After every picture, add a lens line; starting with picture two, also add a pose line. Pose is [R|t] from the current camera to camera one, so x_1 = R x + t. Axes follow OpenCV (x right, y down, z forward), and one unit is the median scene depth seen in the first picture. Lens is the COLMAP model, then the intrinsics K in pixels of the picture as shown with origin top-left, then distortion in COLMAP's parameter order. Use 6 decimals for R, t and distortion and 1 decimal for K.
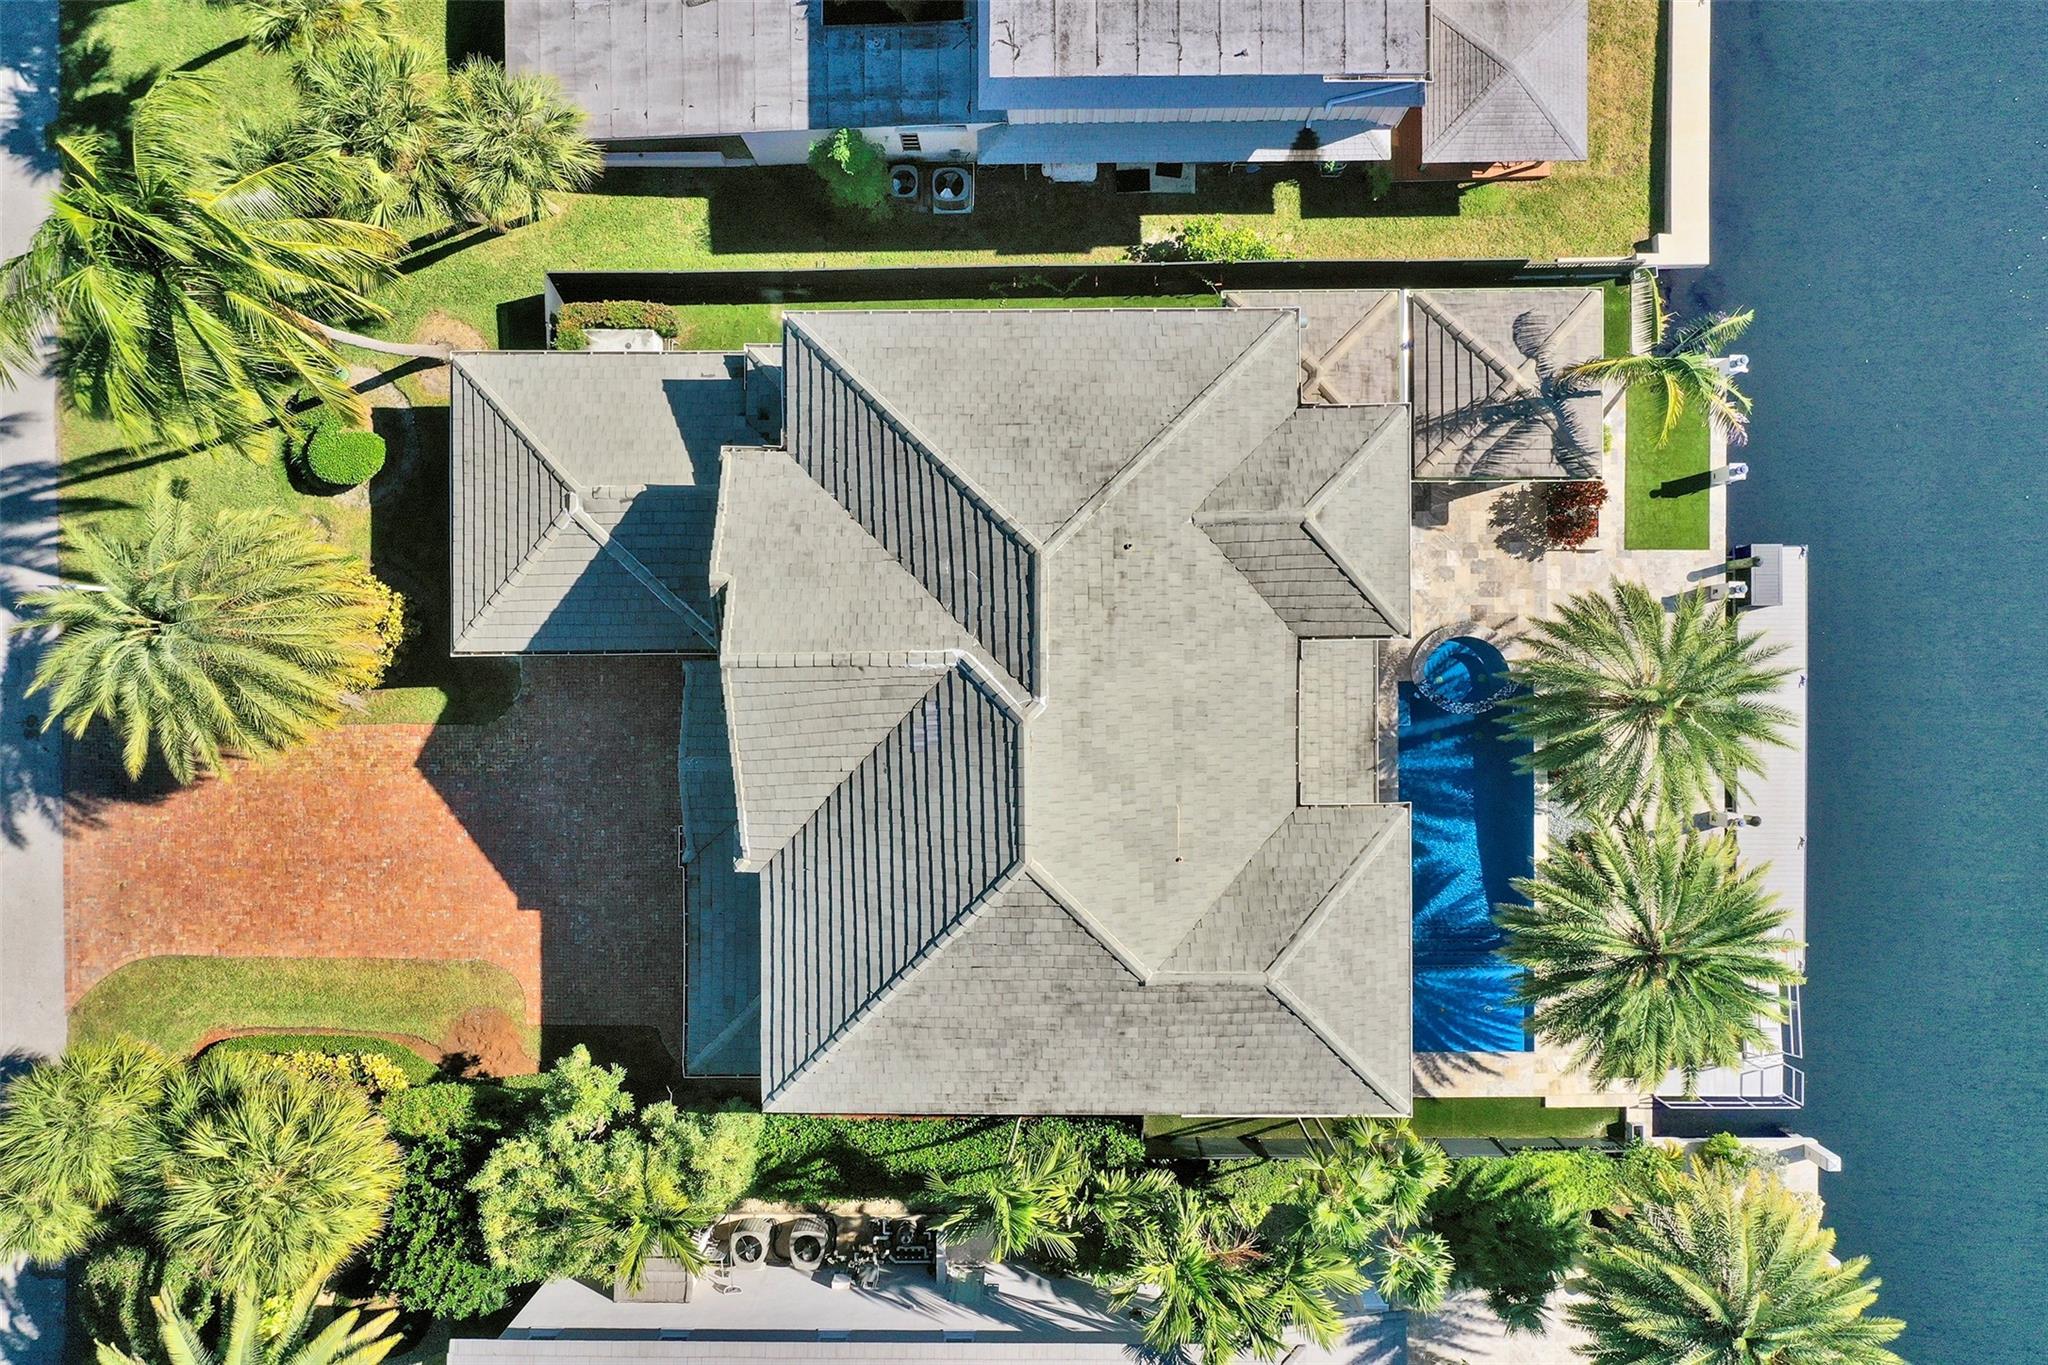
lens RADIAL K [[1613.8, 0, 1024.2], [0, 1613.8, 685.1], [0, 0, 1]] dist [0.005622, -0.005735]
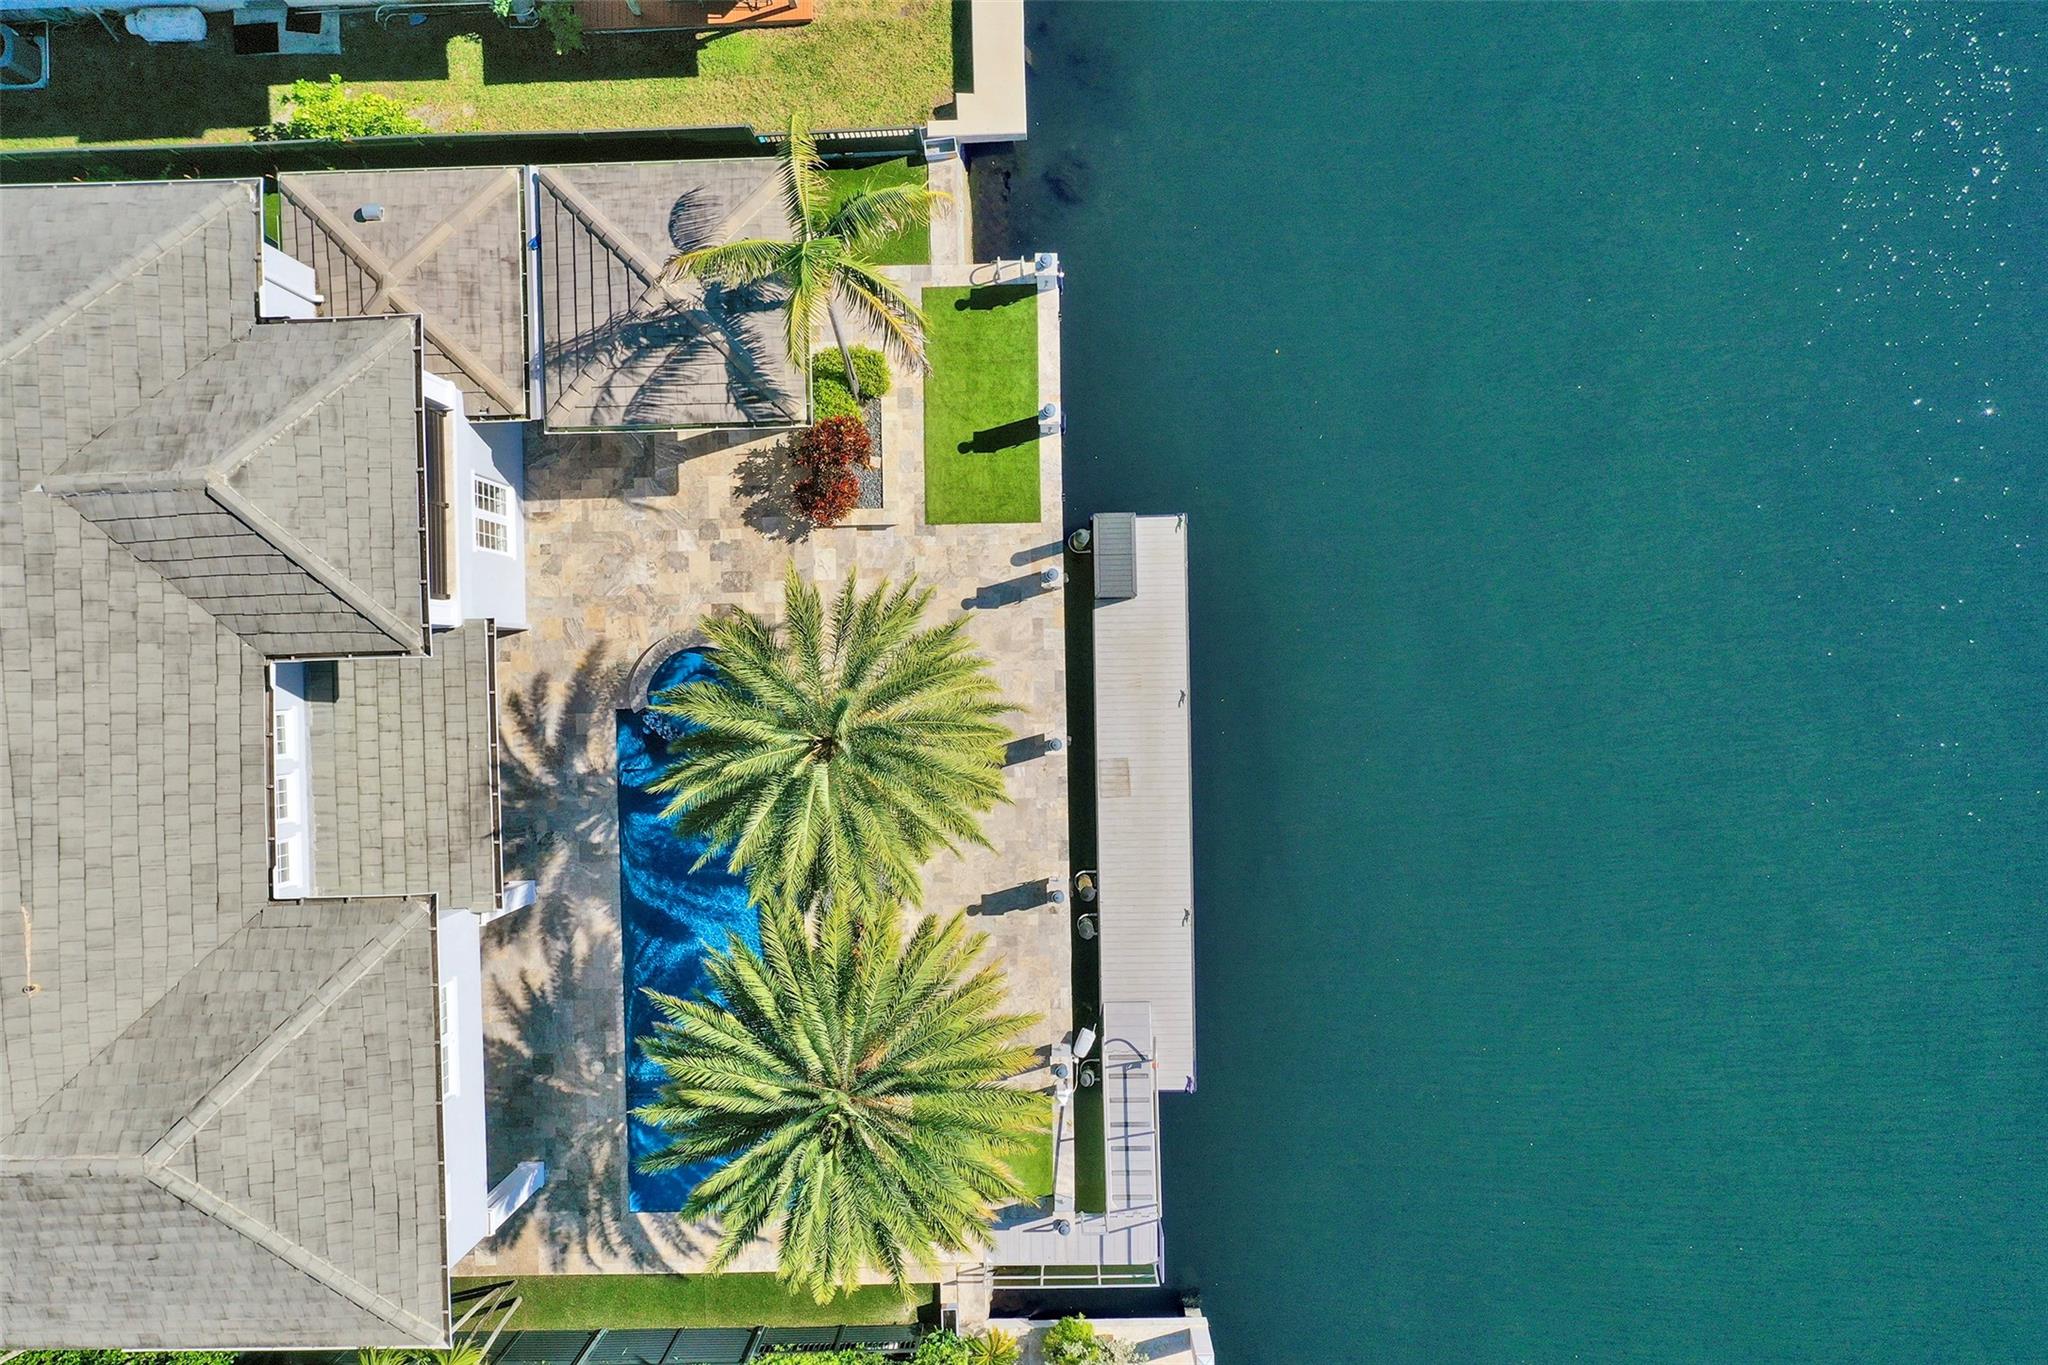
lens RADIAL K [[1613.8, 0, 1027.9], [0, 1613.8, 683.0], [0, 0, 1]] dist [0.005622, -0.005735]
pose [[0.999777, -0.017431, -0.011937, 0.432632], [0.017409, 0.999847, -0.001972, -0.009641], [0.011970, 0.001764, 0.999927, 0.269352]]
